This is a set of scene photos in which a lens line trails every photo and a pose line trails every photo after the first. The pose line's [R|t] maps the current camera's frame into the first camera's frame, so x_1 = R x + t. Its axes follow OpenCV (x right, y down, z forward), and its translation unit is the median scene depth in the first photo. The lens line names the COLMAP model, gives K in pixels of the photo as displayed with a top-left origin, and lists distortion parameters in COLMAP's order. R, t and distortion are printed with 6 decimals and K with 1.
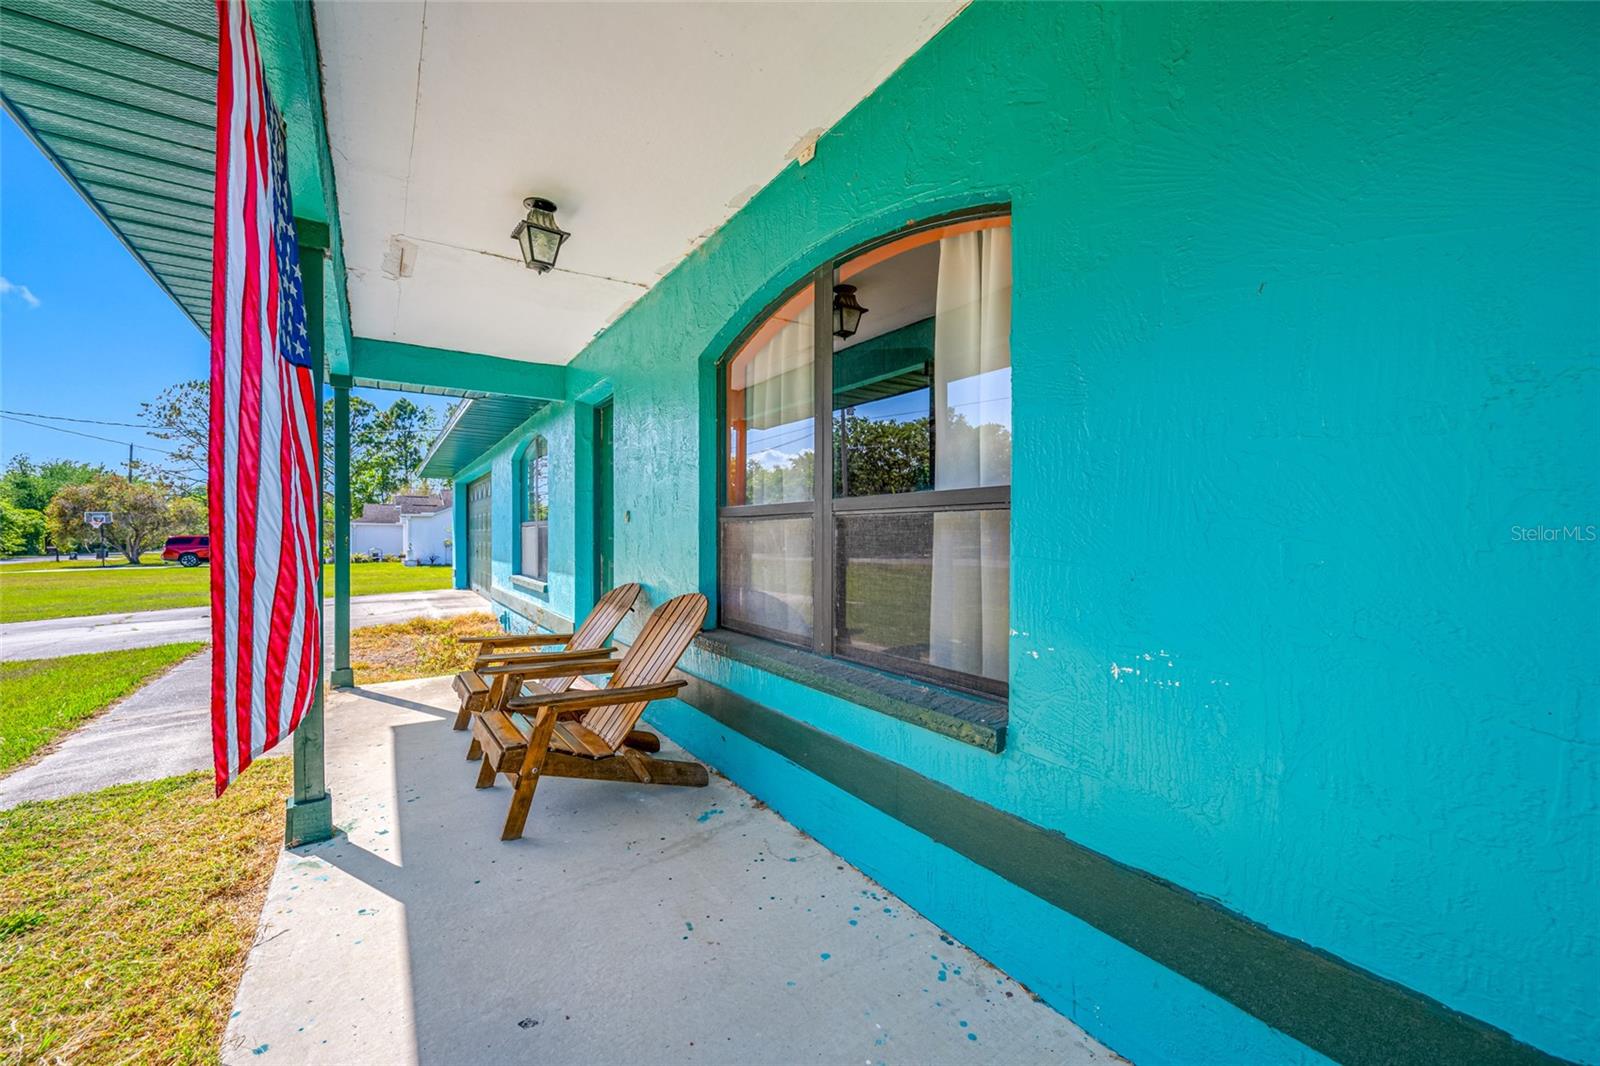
lens RADIAL K [[638.6, 0, 803.0], [0, 638.6, 538.4], [0, 0, 1]] dist [0.012876, -0.000032]
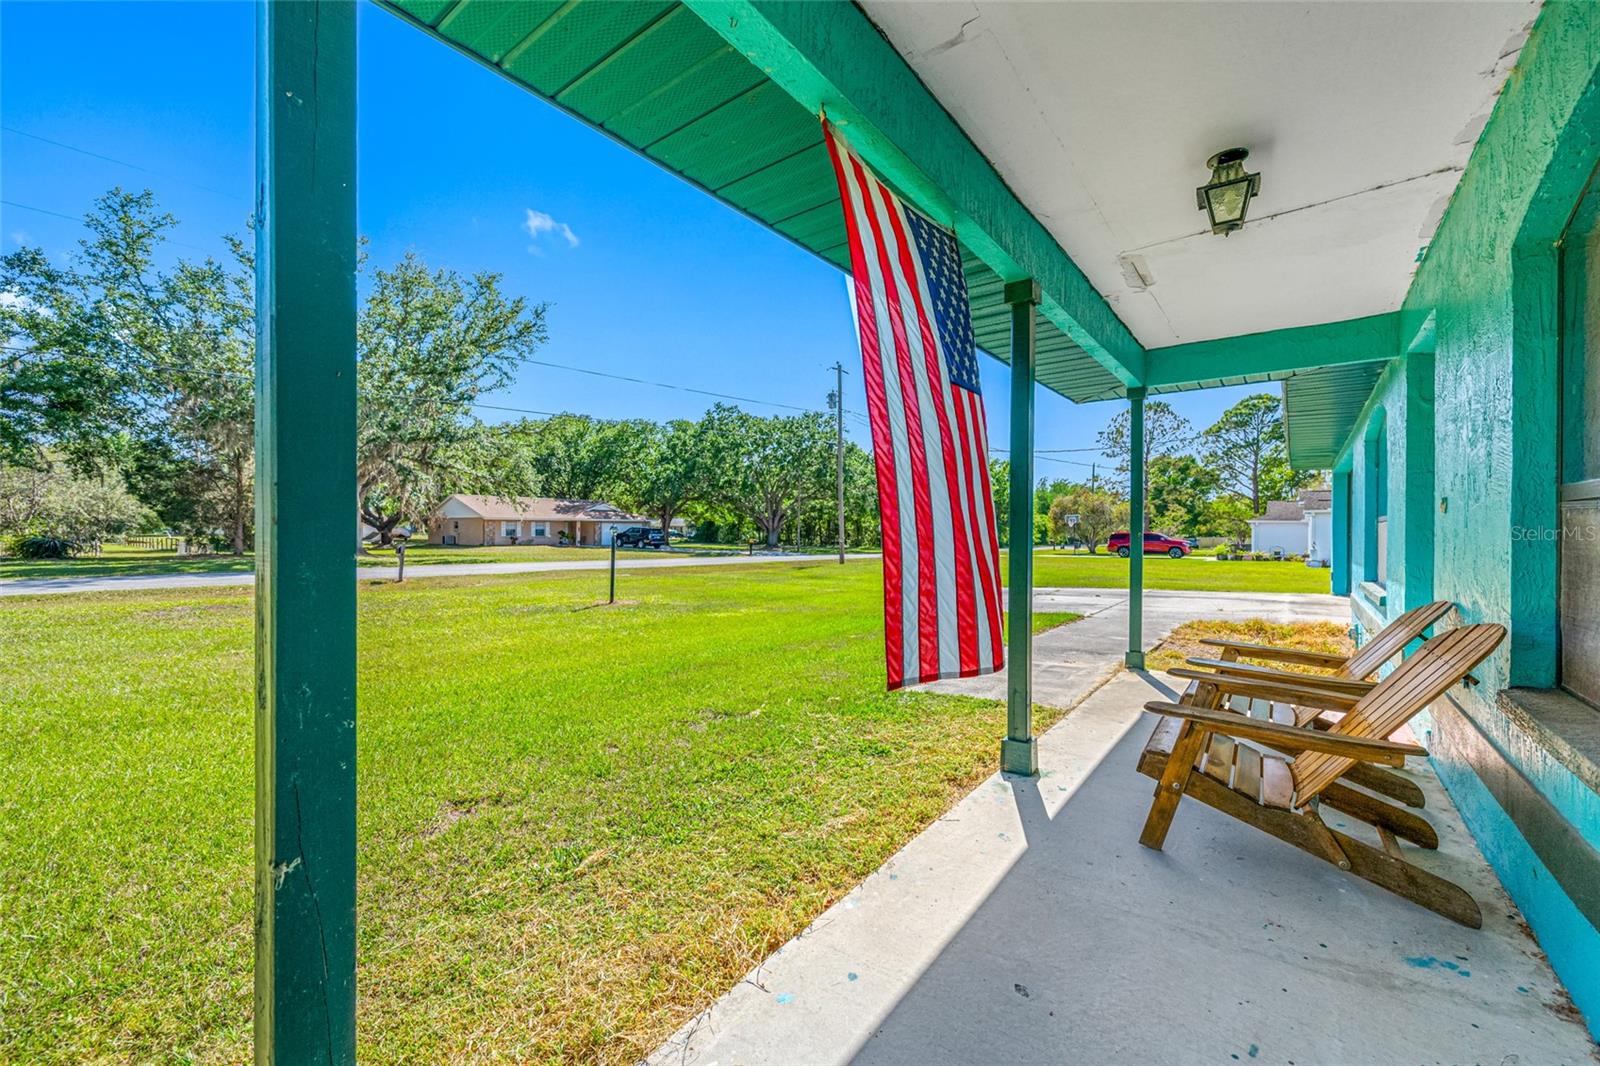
lens RADIAL K [[638.6, 0, 806.6], [0, 638.6, 528.2], [0, 0, 1]] dist [0.012876, -0.000032]
pose [[0.330111, -0.000226, -0.943942, 0.238008], [-0.011836, 0.999920, -0.004378, 0.002644], [0.943868, 0.012618, 0.330082, 0.163249]]
